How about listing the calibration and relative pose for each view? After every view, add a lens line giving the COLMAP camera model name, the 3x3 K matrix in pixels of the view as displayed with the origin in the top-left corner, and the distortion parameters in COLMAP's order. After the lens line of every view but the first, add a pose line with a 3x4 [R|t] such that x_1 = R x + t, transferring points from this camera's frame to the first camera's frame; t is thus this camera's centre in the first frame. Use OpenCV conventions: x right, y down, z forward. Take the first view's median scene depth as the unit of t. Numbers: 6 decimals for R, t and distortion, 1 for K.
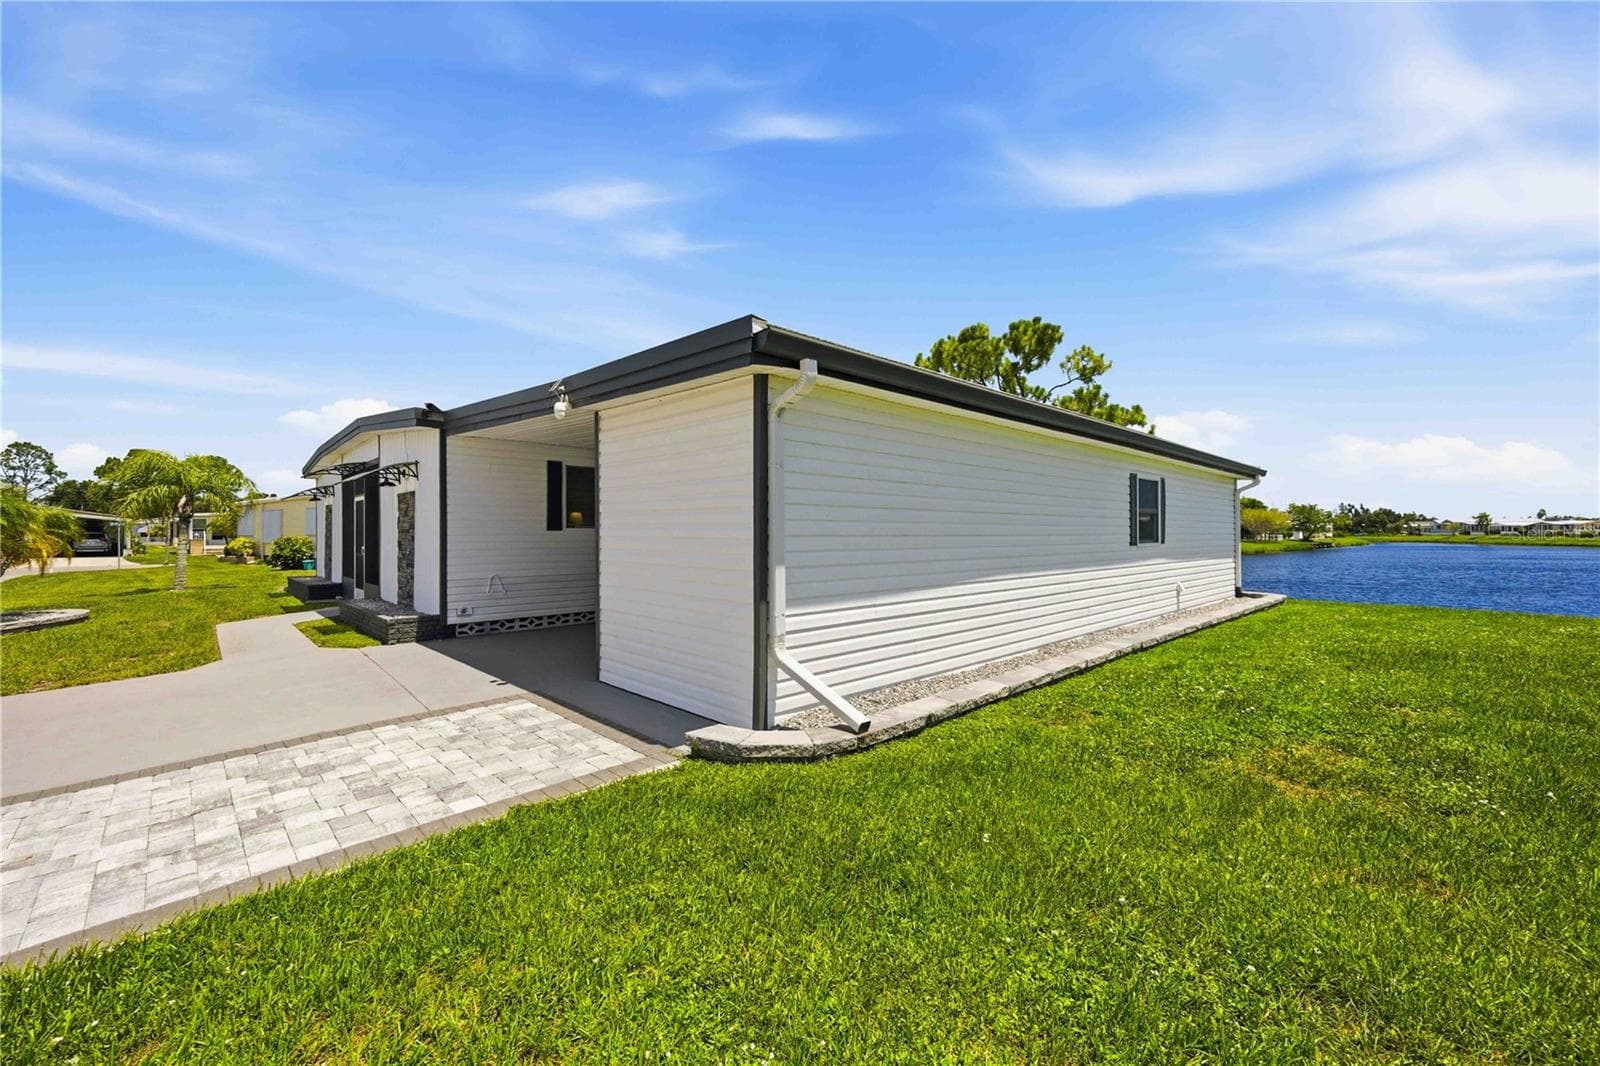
lens RADIAL K [[648.0, 0, 799.6], [0, 648.0, 520.7], [0, 0, 1]] dist [0.002471, -0.000201]
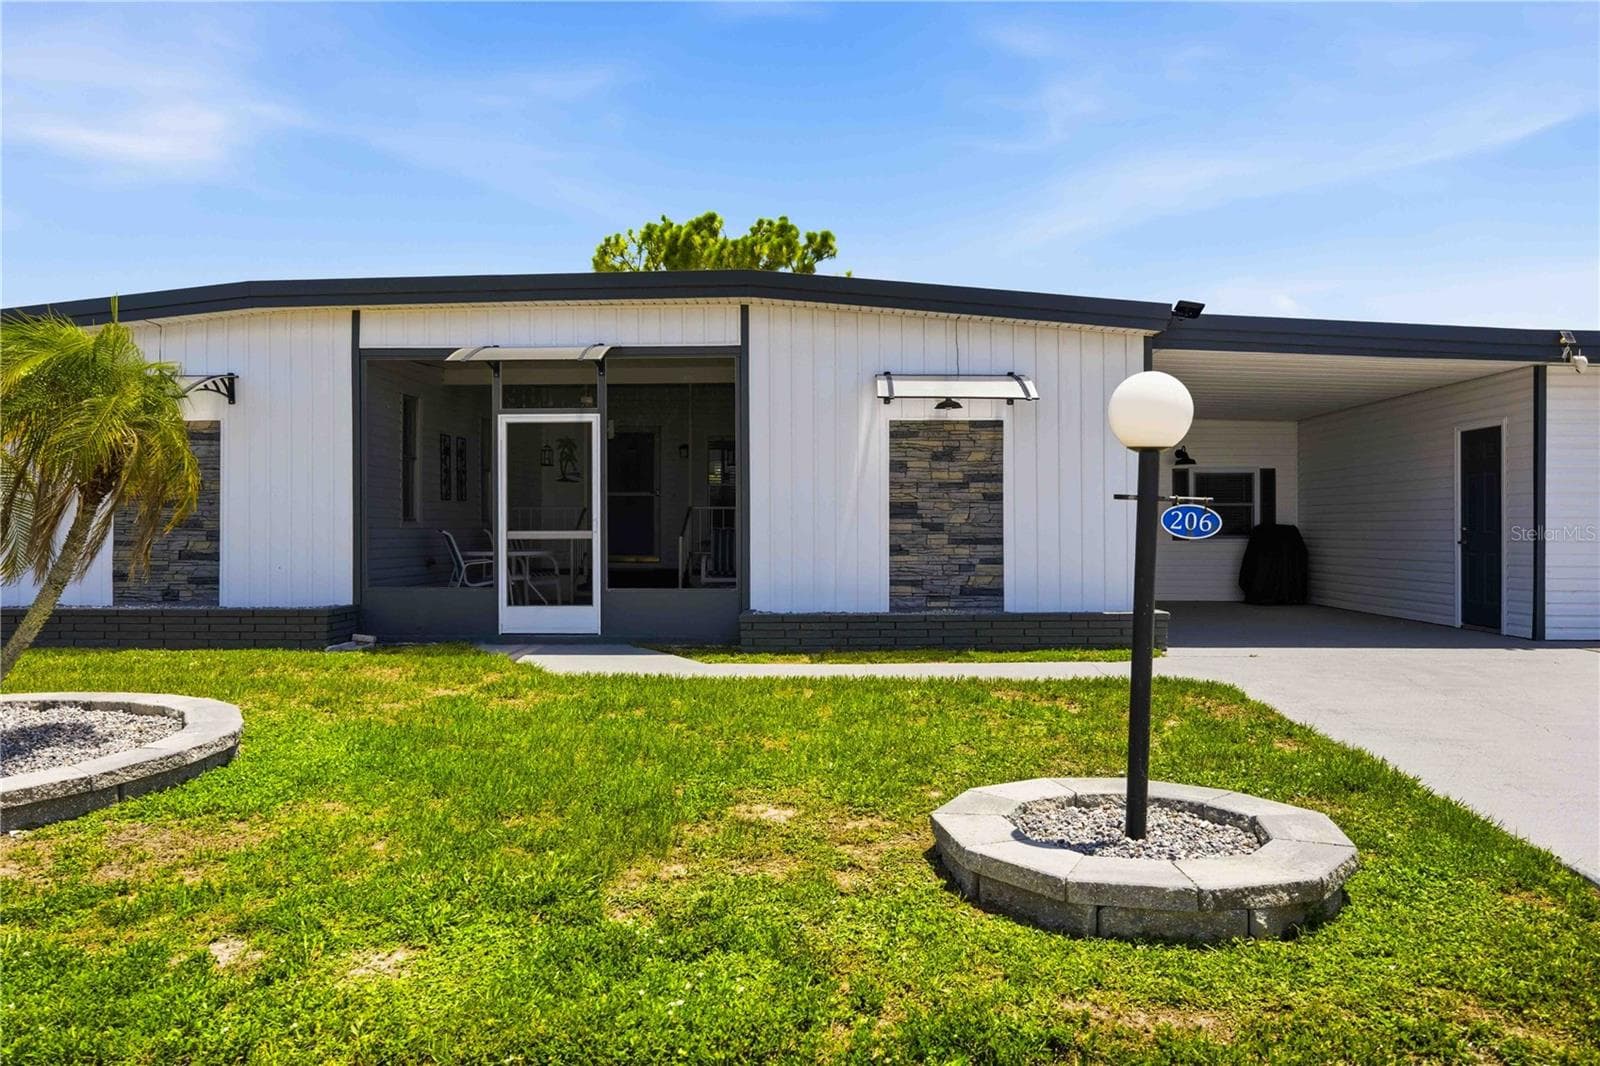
lens RADIAL K [[1090.0, 0, 796.0], [0, 1090.0, 523.2], [0, 0, 1]] dist [-0.007383, 0.002388]
pose [[0.722643, 0.006443, 0.691192, -1.444467], [-0.013088, 0.999905, 0.004363, 0.049717], [-0.691098, -0.012199, 0.722658, 0.380731]]
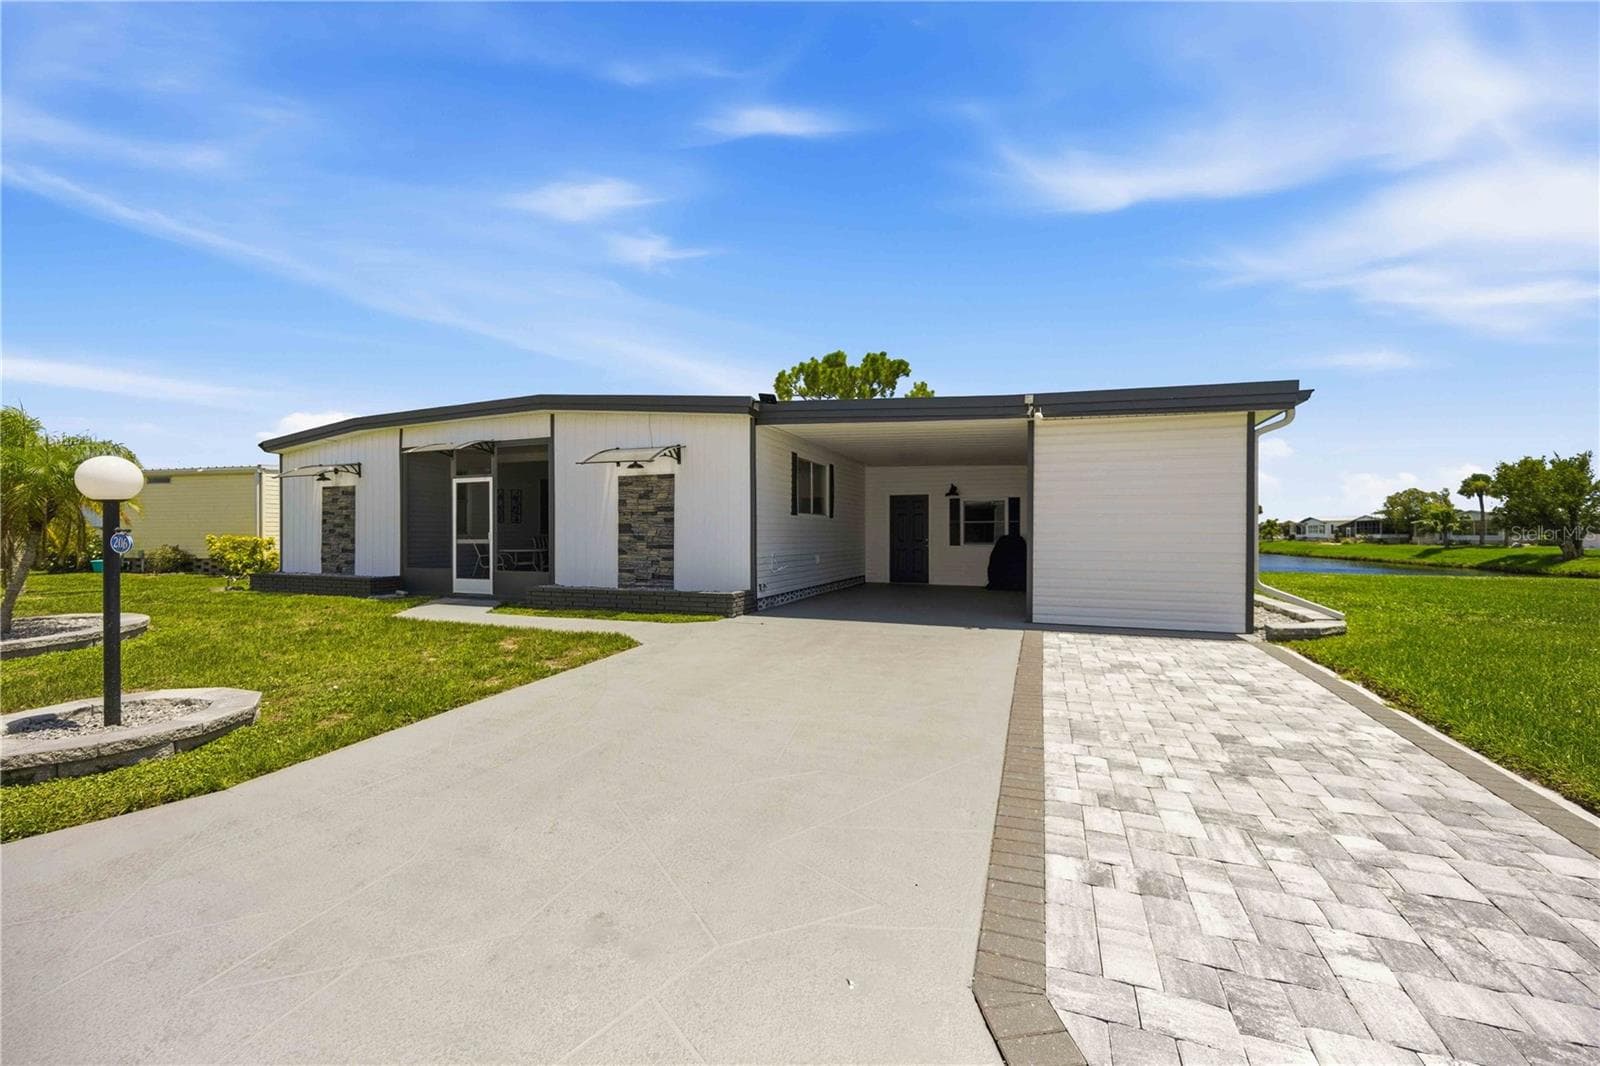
lens RADIAL K [[618.5, 0, 796.0], [0, 618.5, 533.7], [0, 0, 1]] dist [-0.007595, 0.001297]
pose [[0.910847, 0.003797, 0.412726, -0.814479], [-0.010210, 0.999859, 0.013333, 0.033069], [-0.412618, -0.016358, 0.910757, 0.029526]]
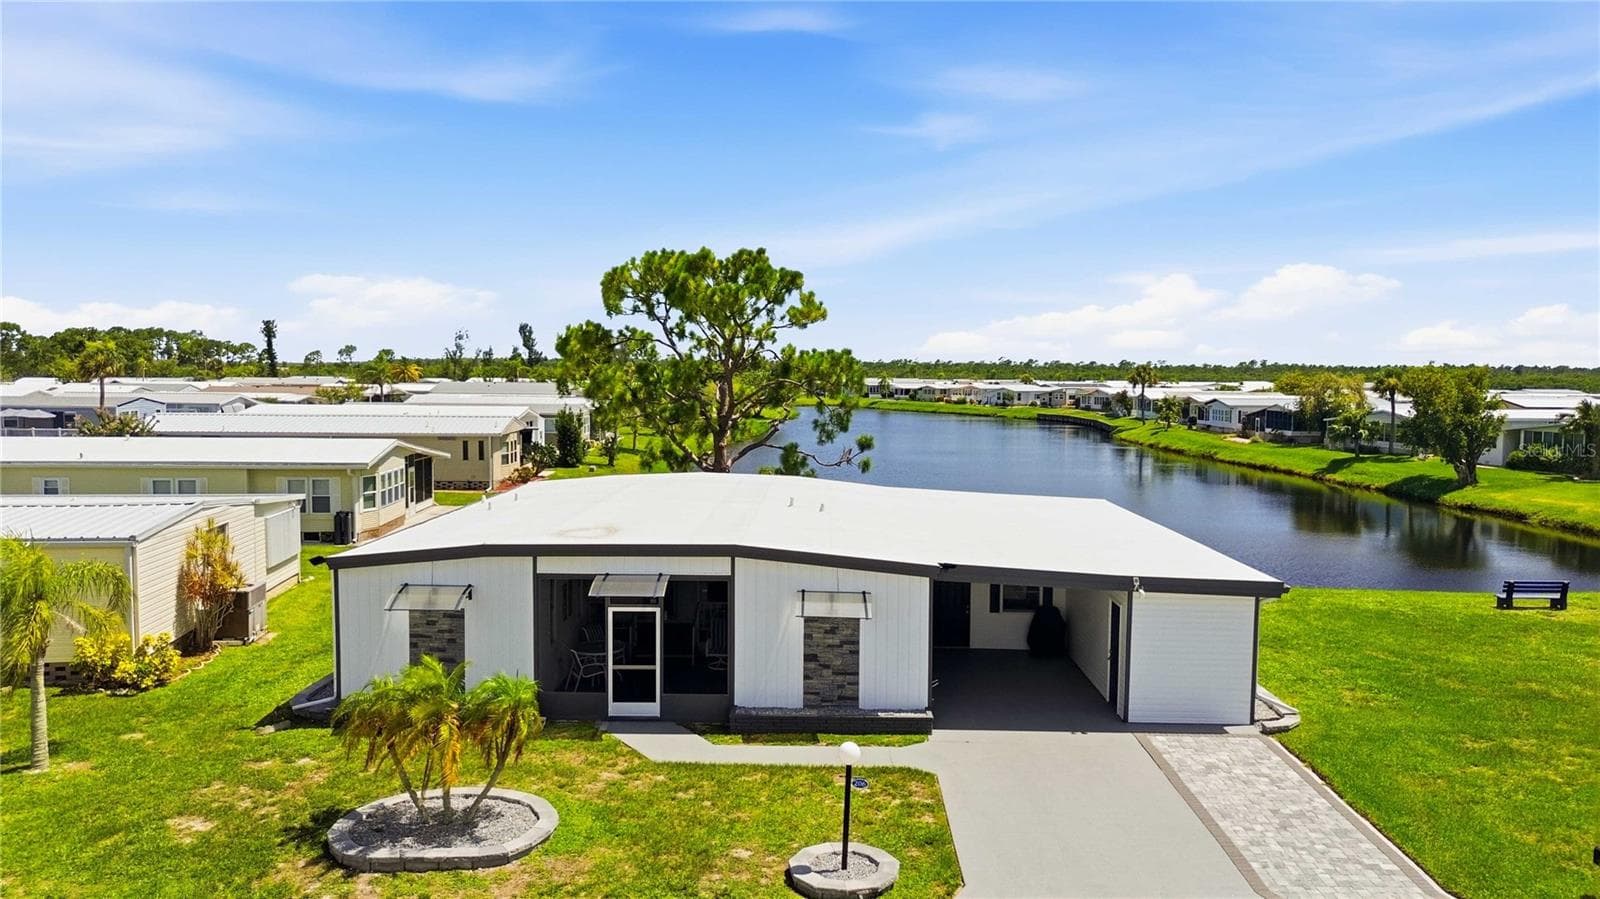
lens RADIAL K [[1135.4, 0, 801.0], [0, 1135.4, 451.8], [0, 0, 1]] dist [0.057263, -0.054766]
pose [[0.706518, -0.041764, 0.706462, -2.199830], [-0.022854, 0.996390, 0.081759, -0.534800], [-0.707326, -0.073909, 0.703013, -0.440210]]
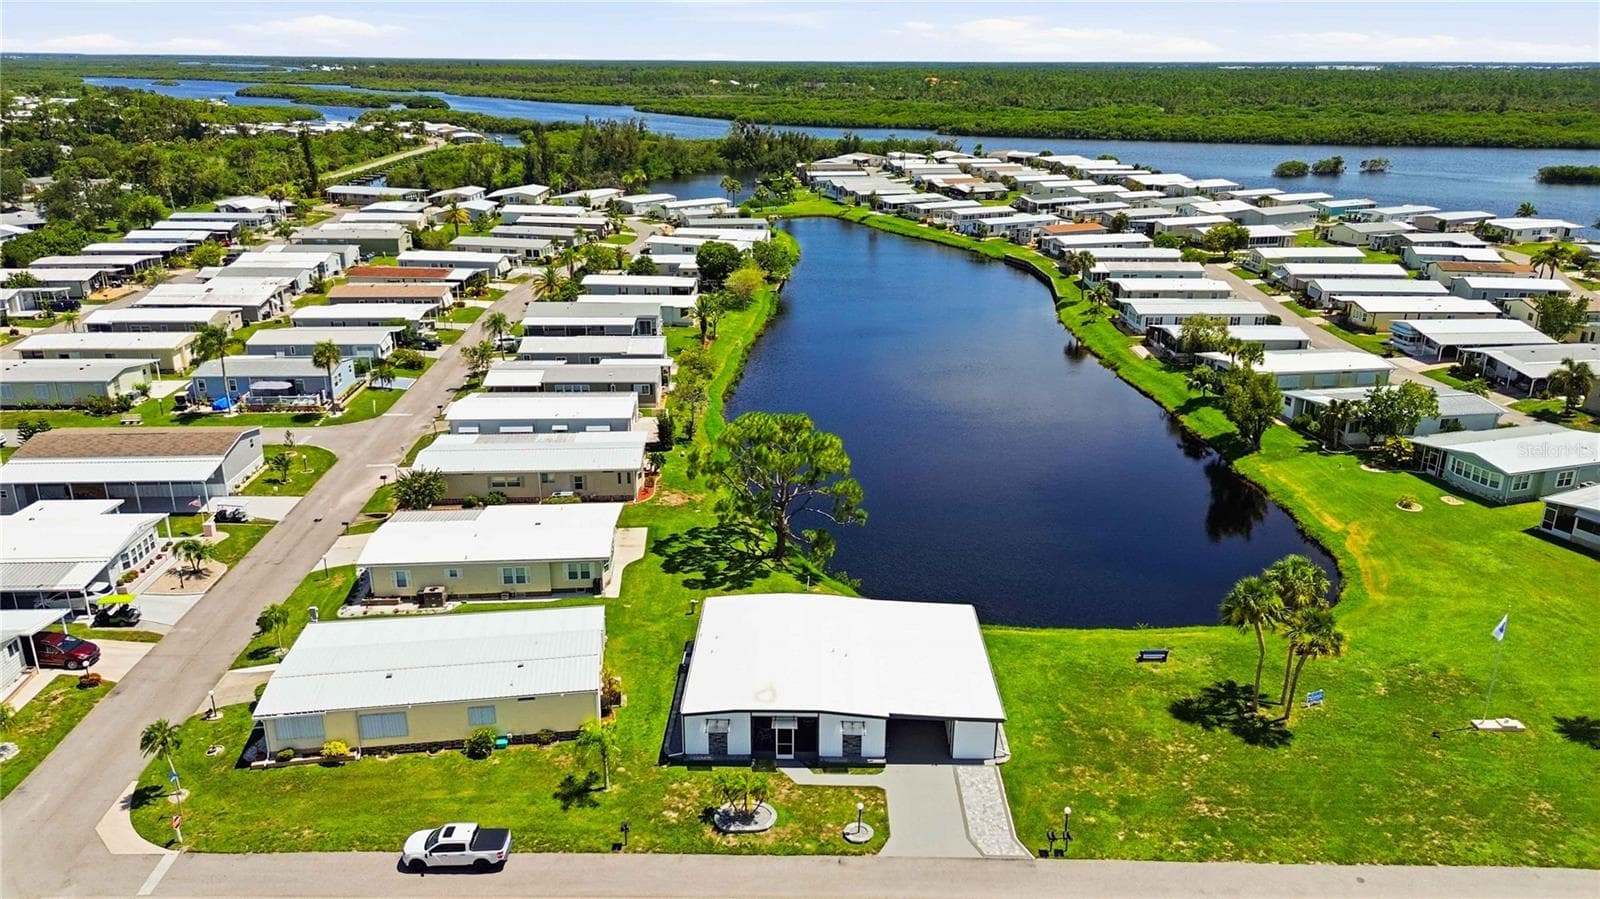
lens RADIAL K [[1135.4, 0, 796.1], [0, 1135.4, 446.1], [0, 0, 1]] dist [0.057263, -0.054766]
pose [[0.701485, -0.225529, 0.676058, -4.844493], [-0.015383, 0.943596, 0.330740, -3.678880], [-0.712518, -0.242409, 0.658450, -2.596777]]
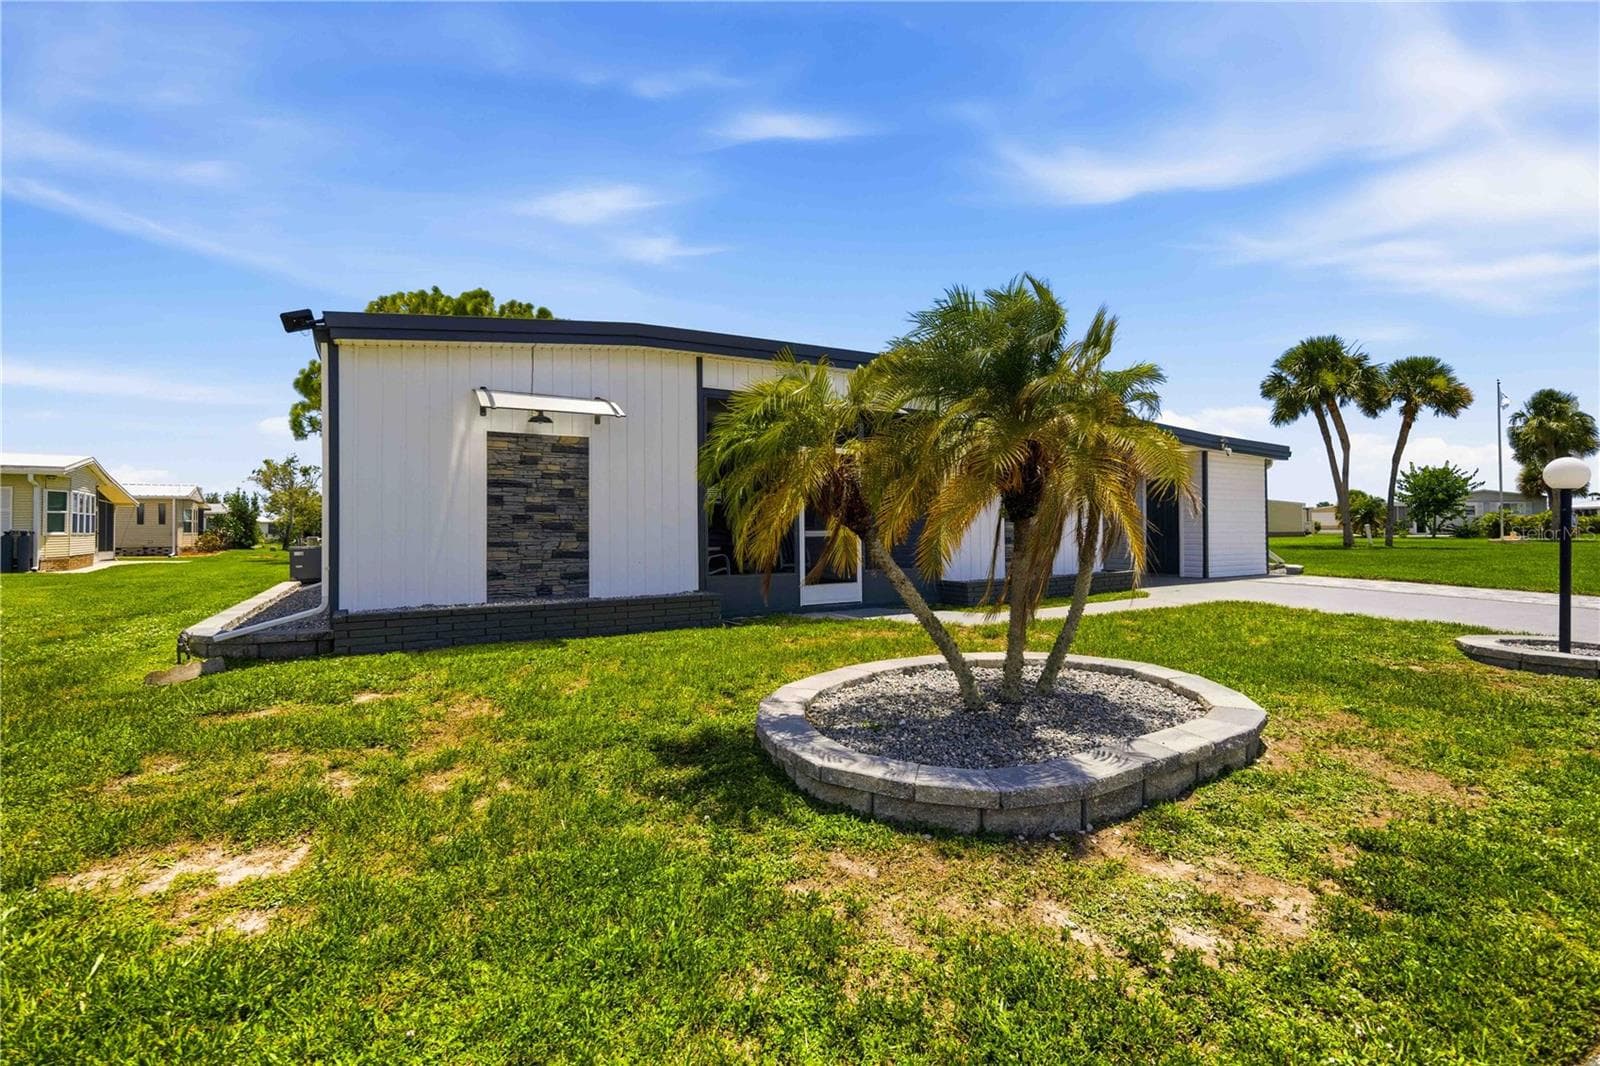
lens RADIAL K [[721.4, 0, 796.1], [0, 721.4, 520.5], [0, 0, 1]] dist [-0.013654, -0.000420]
pose [[0.232619, 0.015926, 0.972437, -1.854473], [-0.007481, 0.999866, -0.014585, 0.065791], [-0.972539, -0.003881, 0.232707, 1.125738]]
